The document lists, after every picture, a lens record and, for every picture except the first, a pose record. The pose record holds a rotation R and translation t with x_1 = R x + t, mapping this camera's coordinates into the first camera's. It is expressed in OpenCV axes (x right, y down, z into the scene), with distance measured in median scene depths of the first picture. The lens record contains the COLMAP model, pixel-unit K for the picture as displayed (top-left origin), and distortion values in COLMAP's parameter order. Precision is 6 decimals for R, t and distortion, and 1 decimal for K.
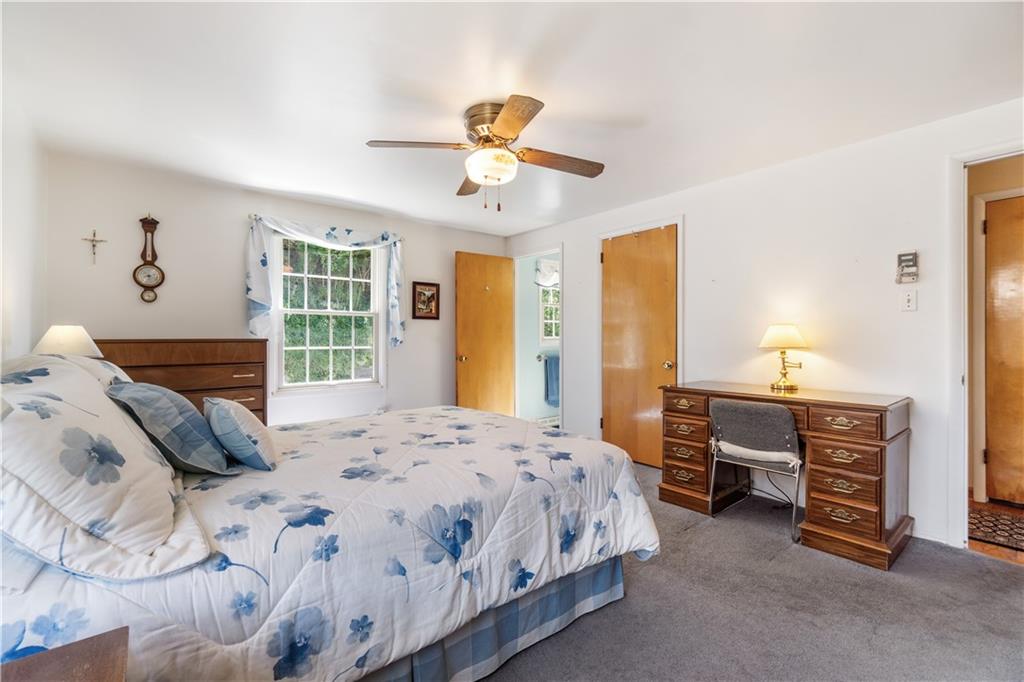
lens RADIAL K [[448.2, 0, 512.1], [0, 448.2, 335.3], [0, 0, 1]] dist [-0.004025, -0.000513]
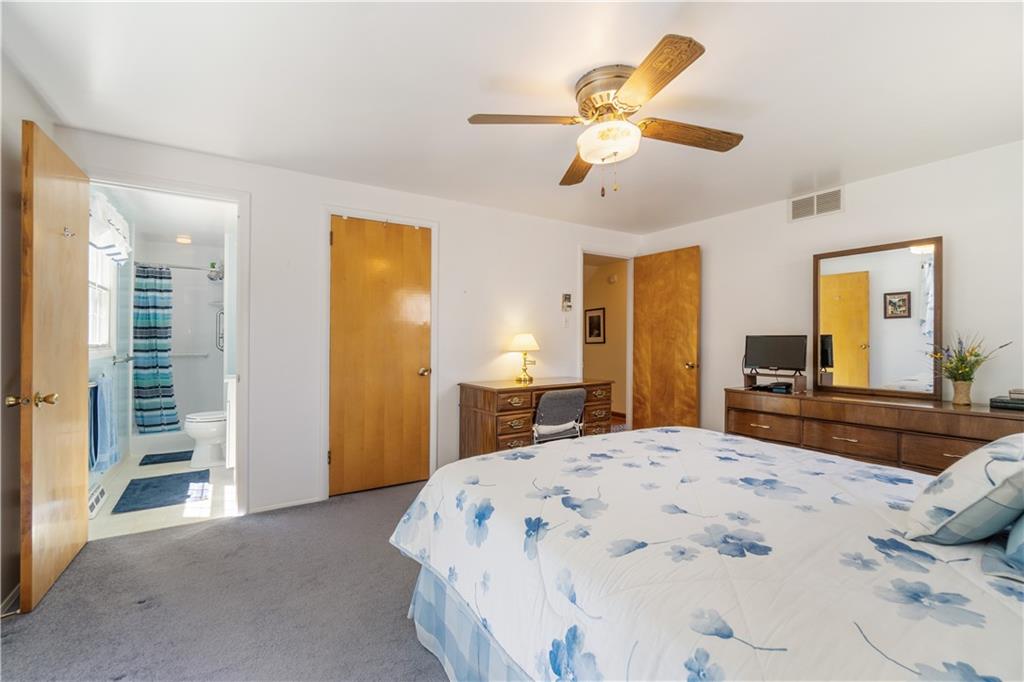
lens RADIAL K [[448.2, 0, 512.1], [0, 448.2, 335.3], [0, 0, 1]] dist [-0.004025, -0.000513]
pose [[0.110698, 0.012647, 0.993774, -0.840587], [-0.001858, 0.999920, -0.012518, -0.000430], [-0.993852, -0.000460, 0.110712, 1.006381]]
